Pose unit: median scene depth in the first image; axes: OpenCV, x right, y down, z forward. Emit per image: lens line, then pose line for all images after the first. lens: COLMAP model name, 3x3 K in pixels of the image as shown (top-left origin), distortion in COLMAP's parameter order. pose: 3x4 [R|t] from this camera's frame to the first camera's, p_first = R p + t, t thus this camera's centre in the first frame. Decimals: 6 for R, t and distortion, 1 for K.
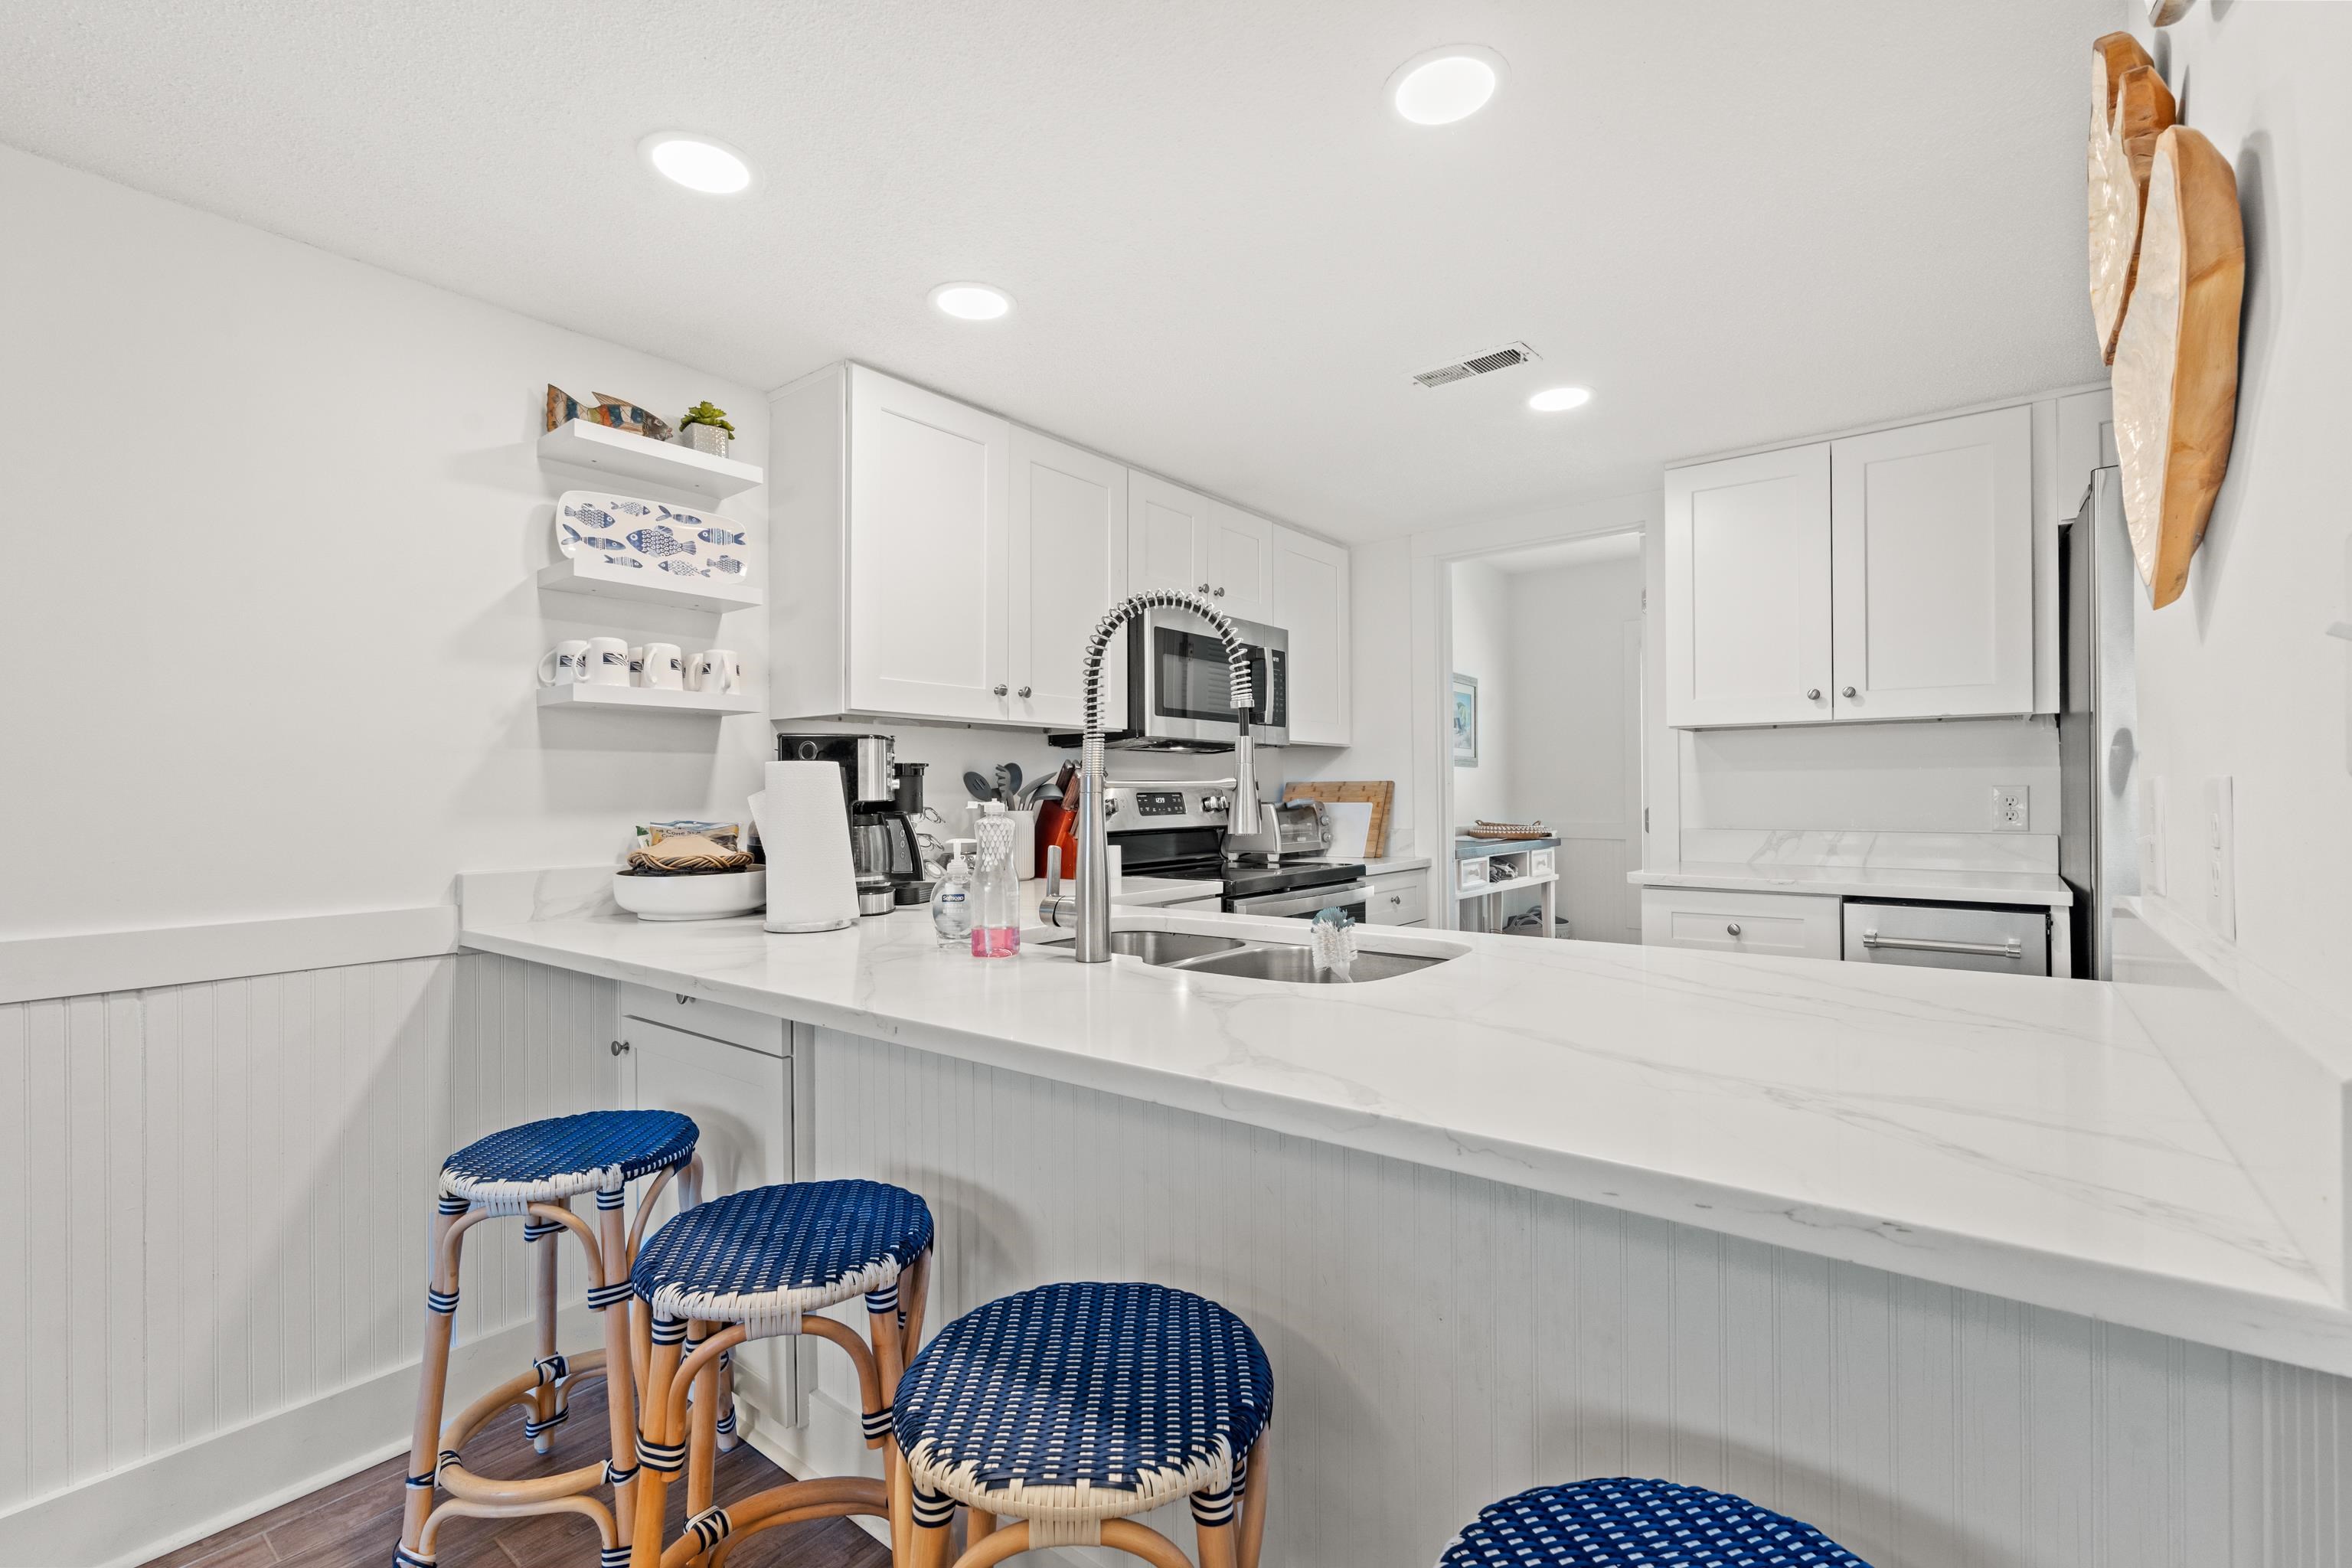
lens RADIAL K [[1040.4, 0, 1185.0], [0, 1040.4, 790.5], [0, 0, 1]] dist [-0.003003, 0.000759]
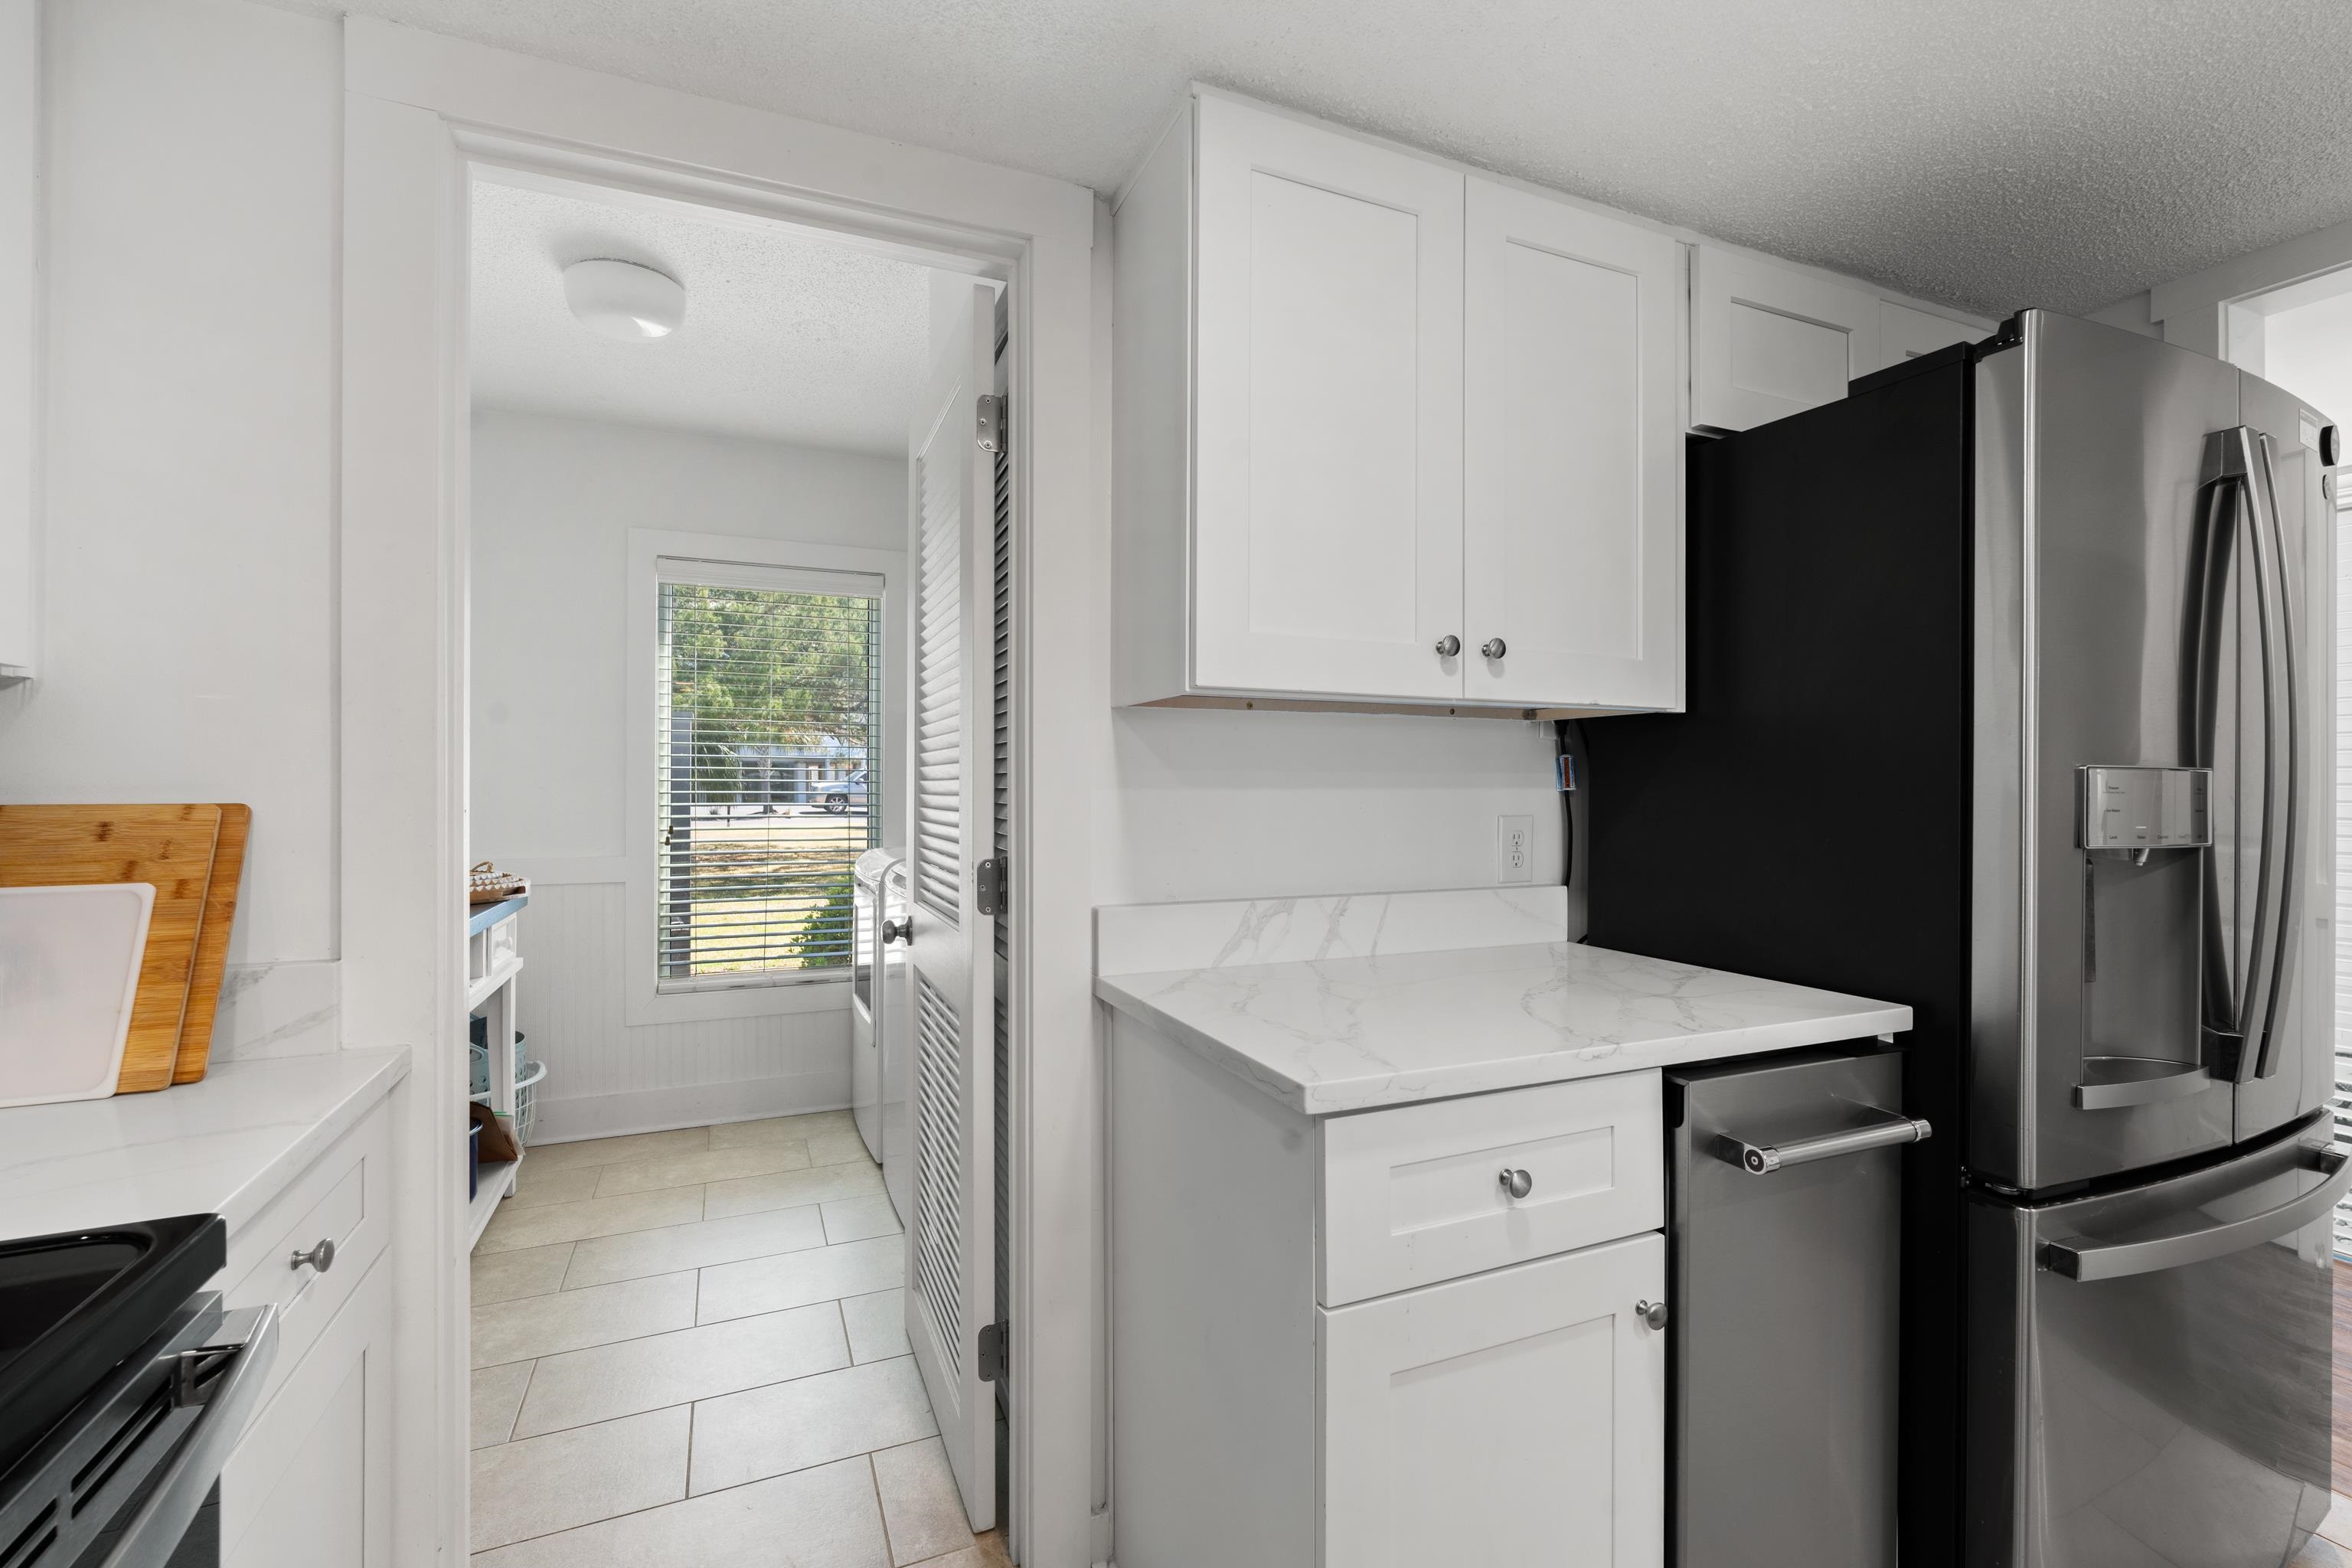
lens RADIAL K [[1040.4, 0, 1184.5], [0, 1040.4, 786.6], [0, 0, 1]] dist [-0.003003, 0.000759]
pose [[0.474969, 0.004268, 0.879992, 0.120323], [-0.005356, 0.999984, -0.001959, -0.026780], [-0.879986, -0.003783, 0.474984, 1.121904]]
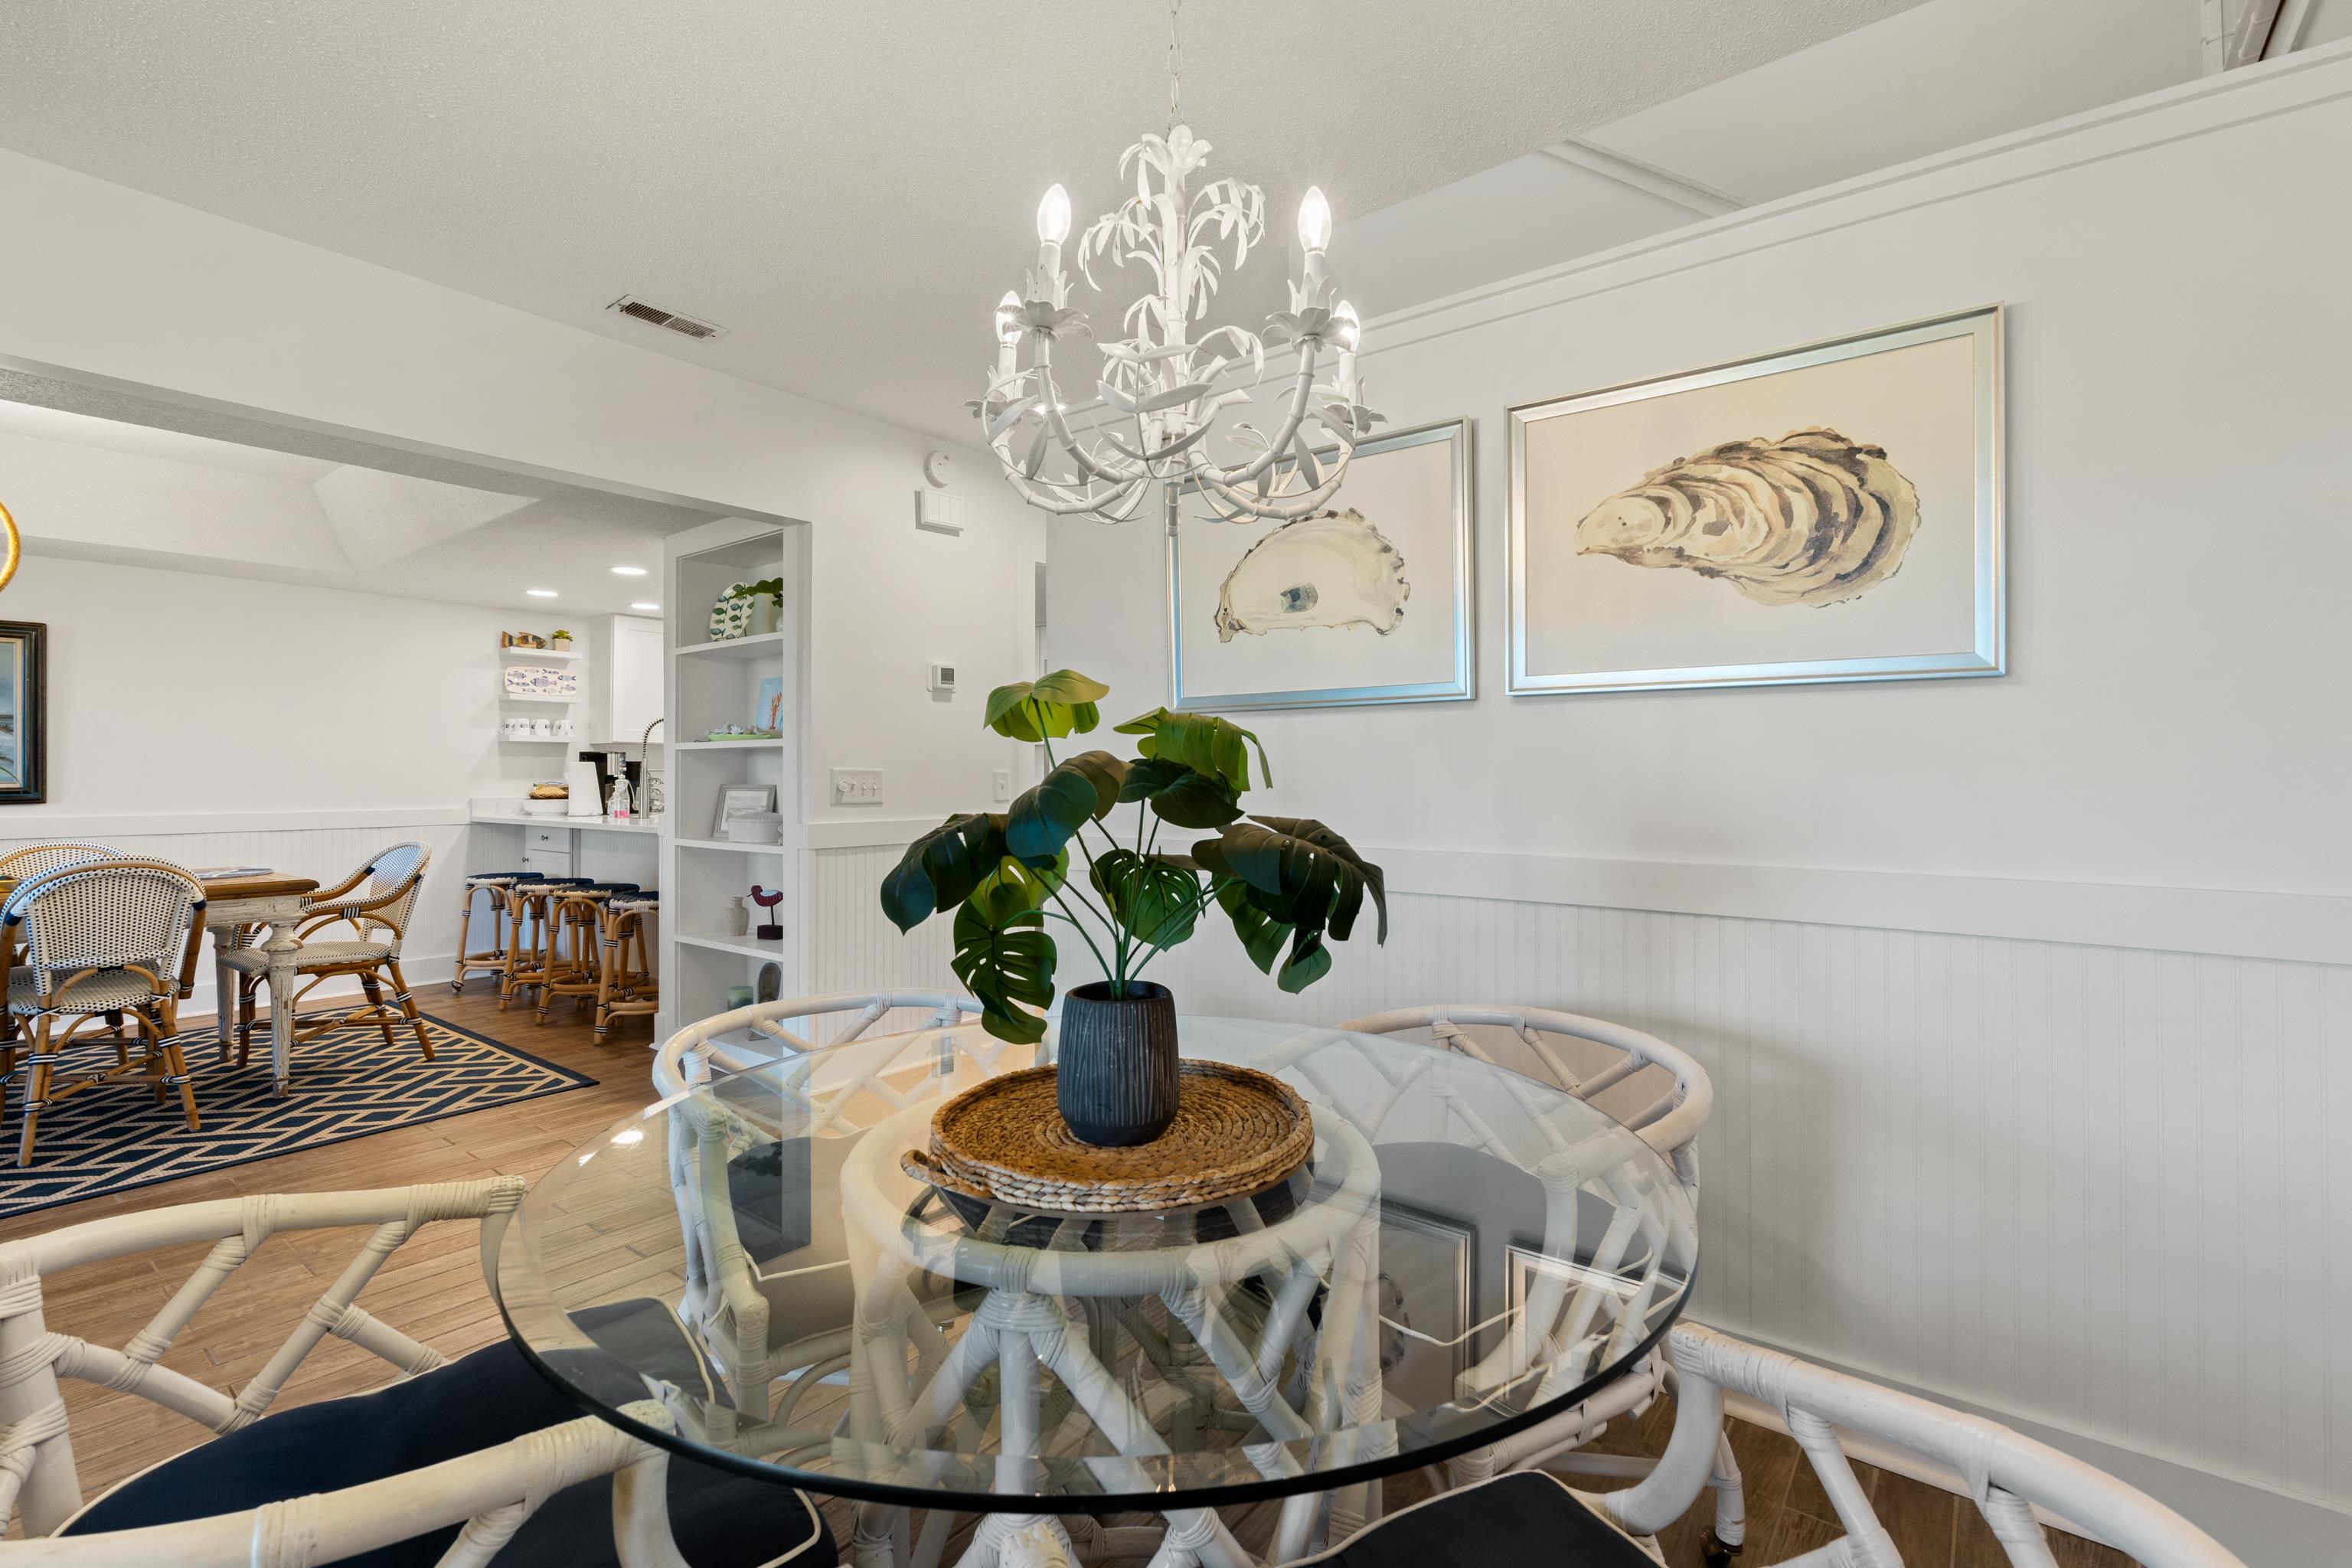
lens RADIAL K [[1040.4, 0, 1177.5], [0, 1040.4, 774.0], [0, 0, 1]] dist [-0.003003, 0.000759]
pose [[0.999960, 0.008302, -0.003221, 1.236446], [-0.008301, 0.999965, 0.000393, -0.007216], [0.003224, -0.000366, 0.999995, -1.826238]]
